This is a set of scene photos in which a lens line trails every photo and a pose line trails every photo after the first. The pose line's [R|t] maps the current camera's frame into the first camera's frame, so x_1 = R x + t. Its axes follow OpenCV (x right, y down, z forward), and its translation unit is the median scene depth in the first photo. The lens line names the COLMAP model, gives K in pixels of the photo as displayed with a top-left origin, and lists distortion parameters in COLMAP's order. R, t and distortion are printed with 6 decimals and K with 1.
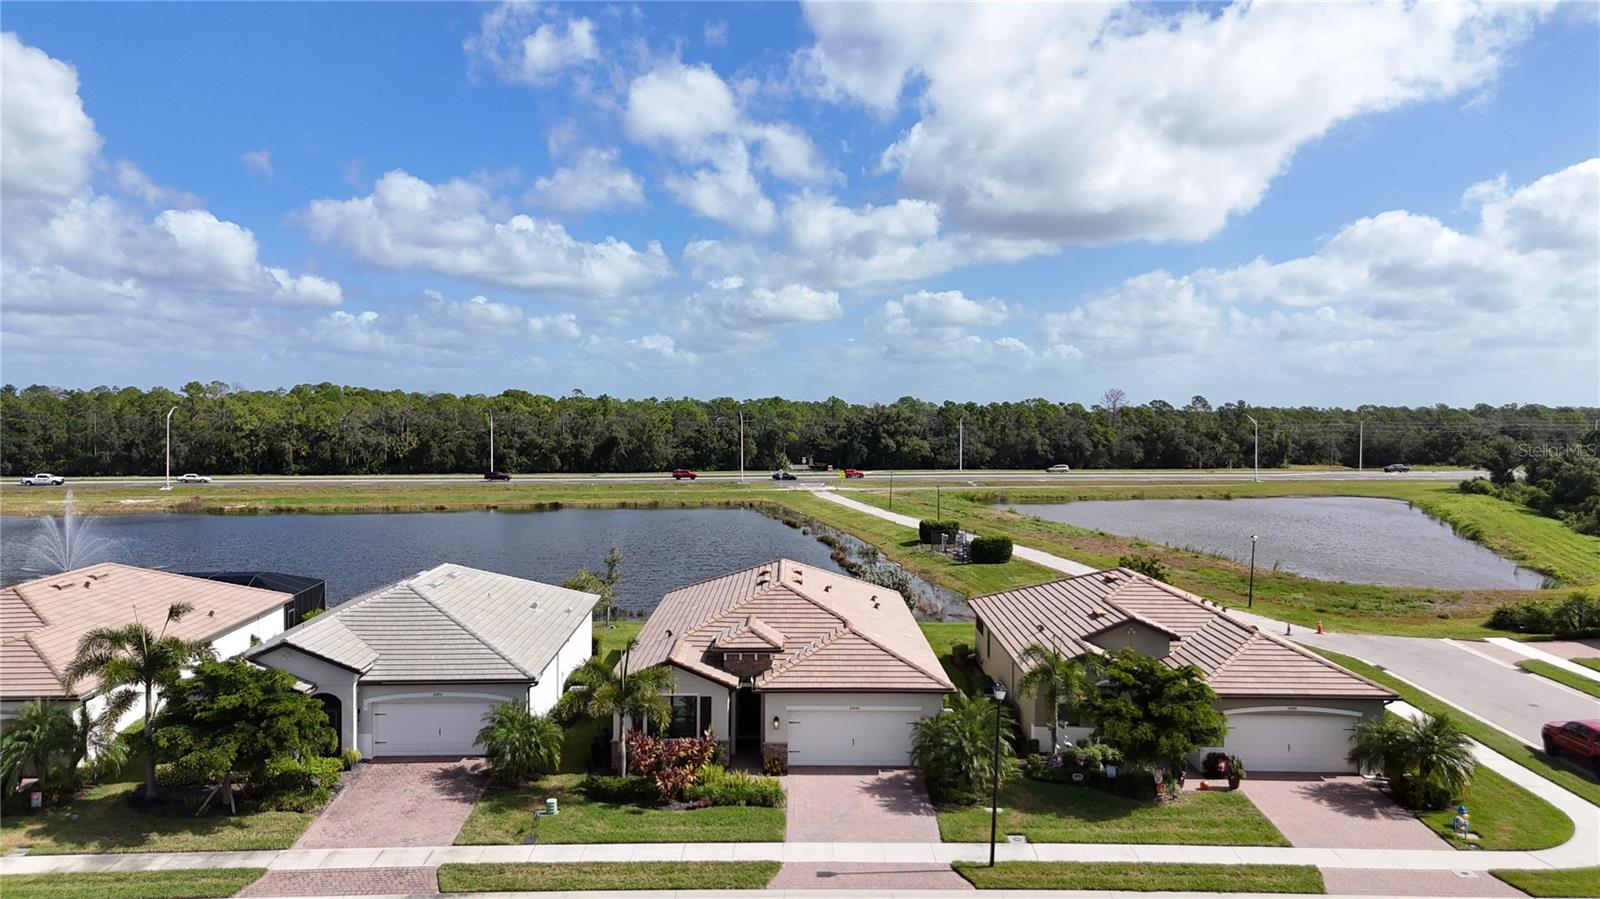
lens RADIAL K [[1304.3, 0, 800.0], [0, 1304.3, 449.5], [0, 0, 1]] dist [0.101470, -0.124342]
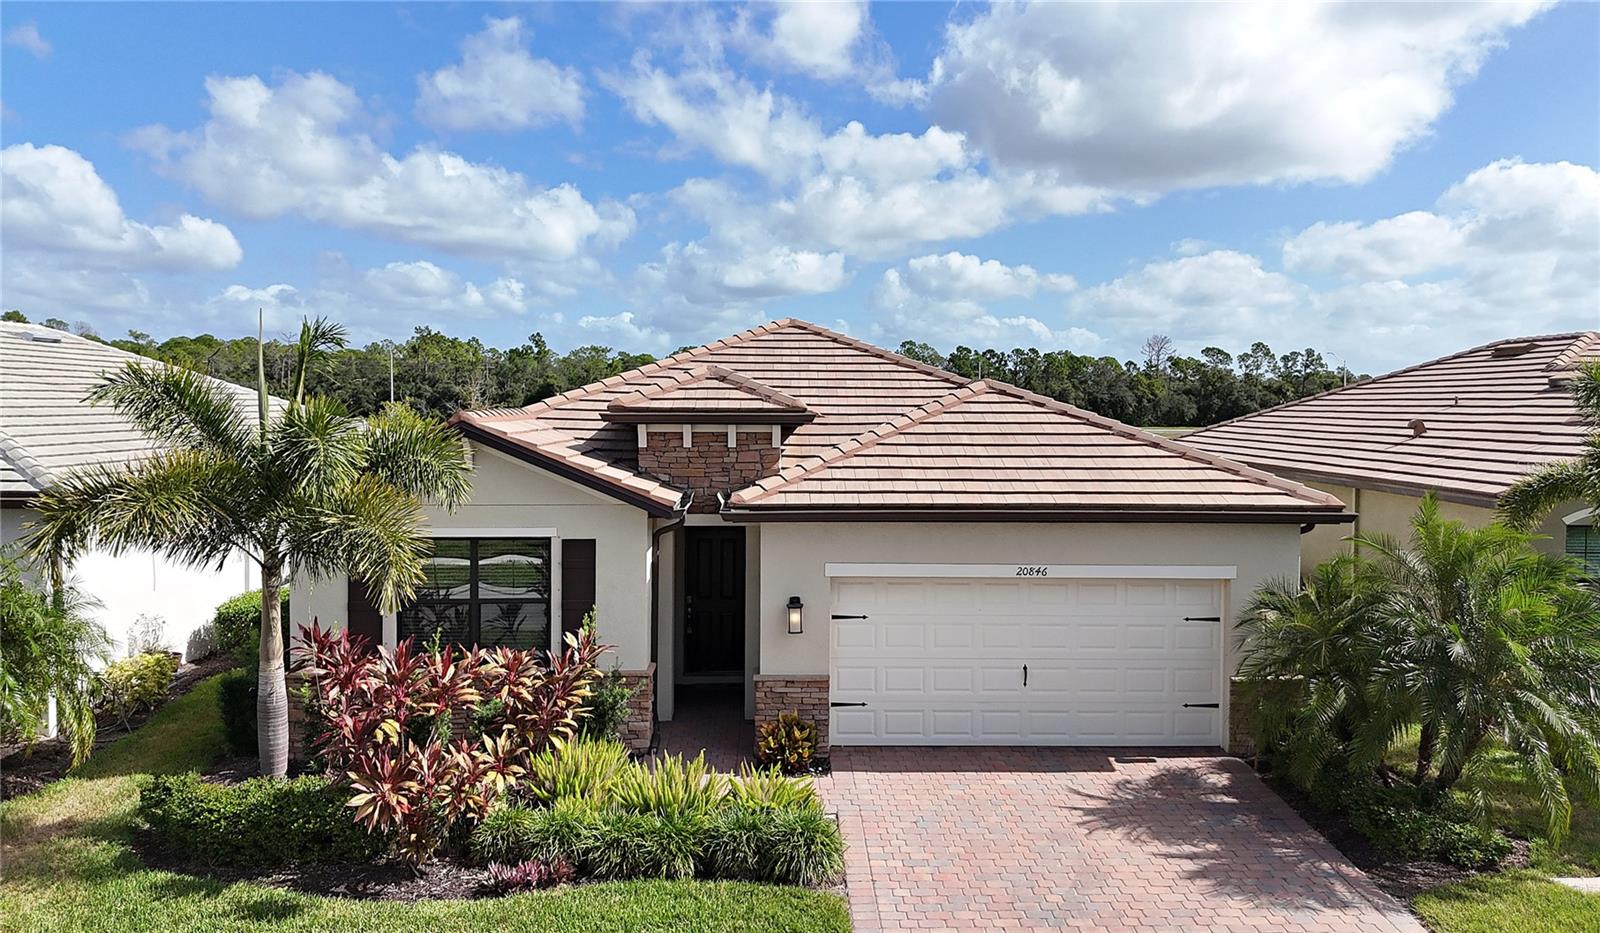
lens RADIAL K [[1327.9, 0, 800.0], [0, 1327.9, 466.5], [0, 0, 1]] dist [0.021820, -0.000957]
pose [[0.999757, -0.002603, 0.021907, -0.008046], [0.002765, 0.999969, -0.007370, 0.058882], [-0.021887, 0.007429, 0.999733, 0.226638]]
